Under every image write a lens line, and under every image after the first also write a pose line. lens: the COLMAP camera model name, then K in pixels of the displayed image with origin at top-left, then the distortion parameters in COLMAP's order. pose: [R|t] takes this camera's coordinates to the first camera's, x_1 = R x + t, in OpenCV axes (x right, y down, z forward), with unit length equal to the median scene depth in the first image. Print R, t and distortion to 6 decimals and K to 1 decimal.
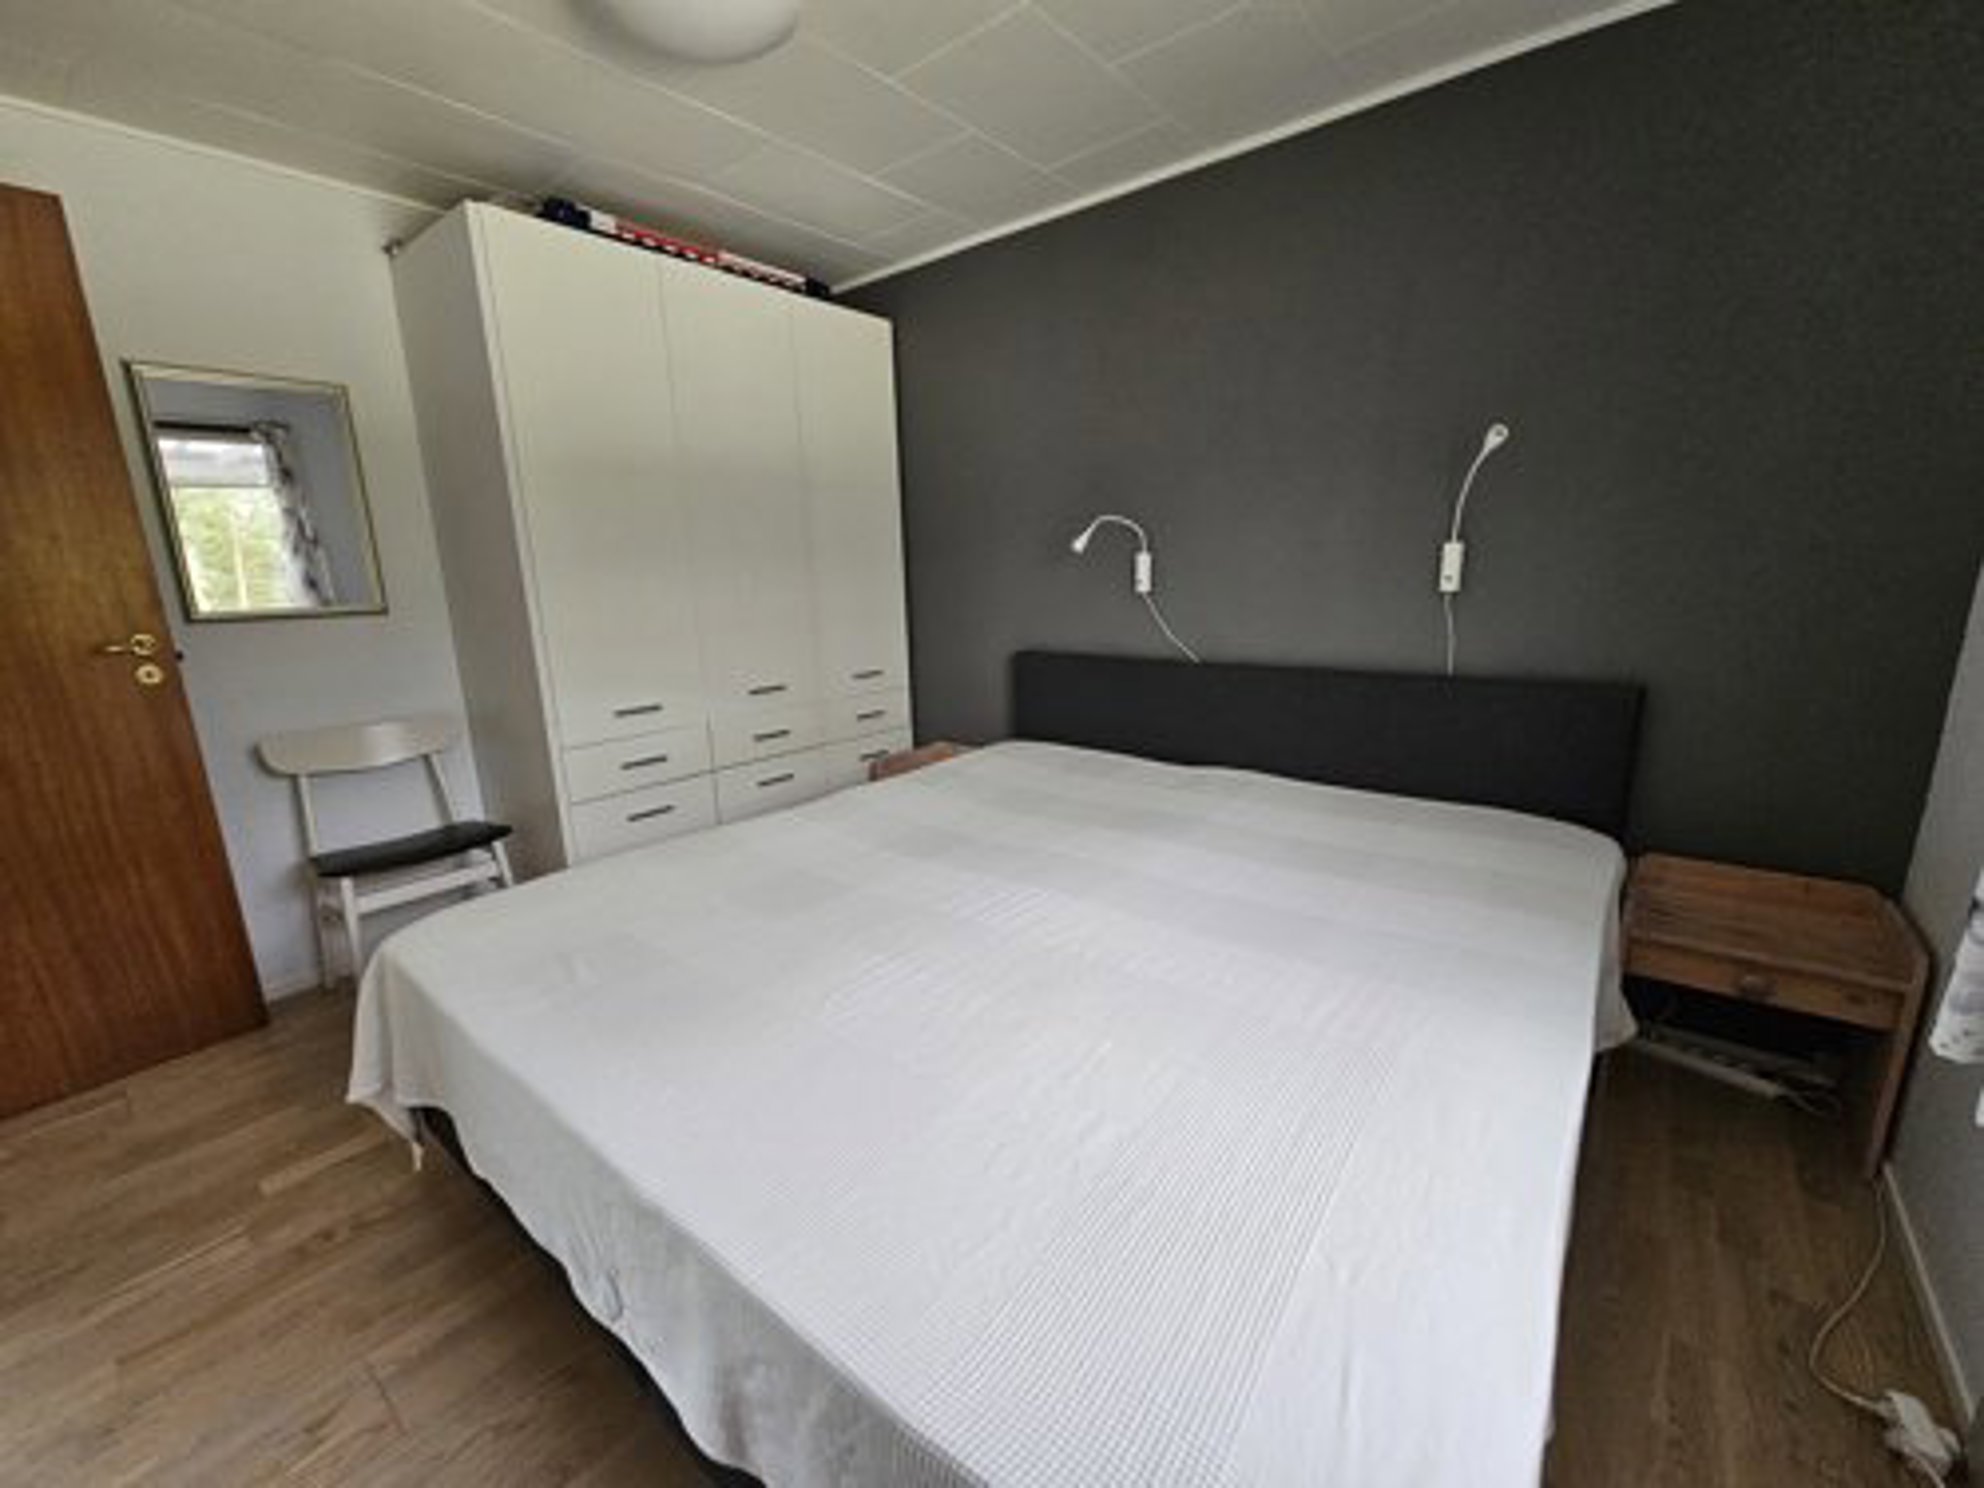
lens RADIAL K [[809.4, 0, 985.4], [0, 809.4, 742.3], [0, 0, 1]] dist [-0.001320, 0.000251]
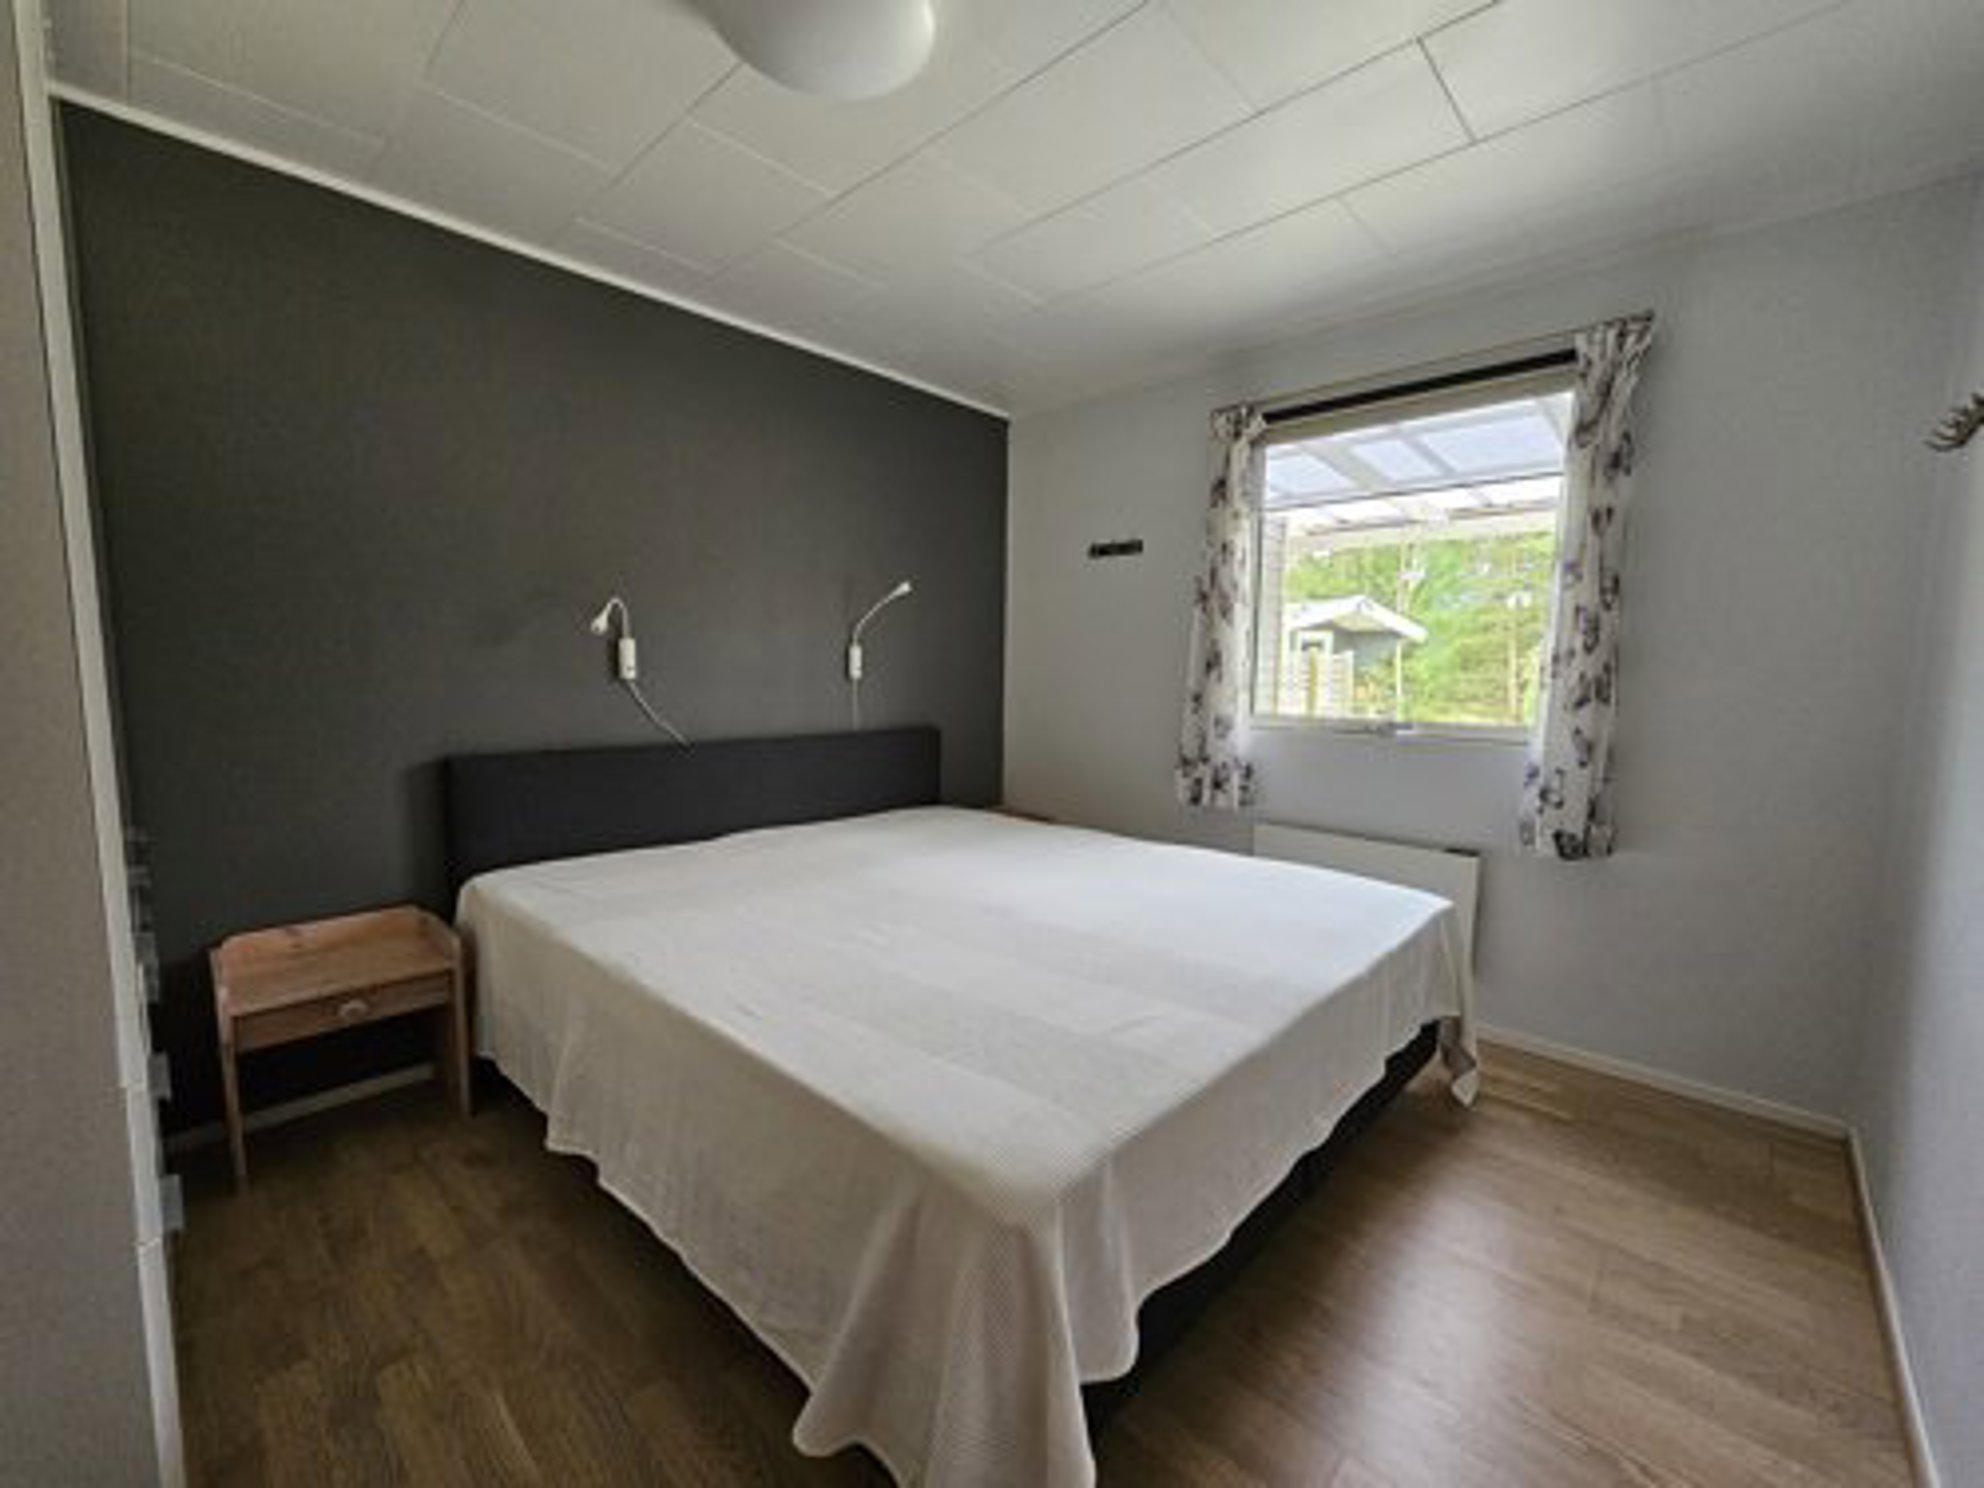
lens RADIAL K [[809.4, 0, 987.1], [0, 809.4, 753.9], [0, 0, 1]] dist [-0.001320, 0.000251]
pose [[0.060475, -0.072999, 0.995497, -0.936935], [0.201473, 0.977688, 0.059454, -0.086483], [-0.977625, 0.196970, 0.073833, 0.660491]]
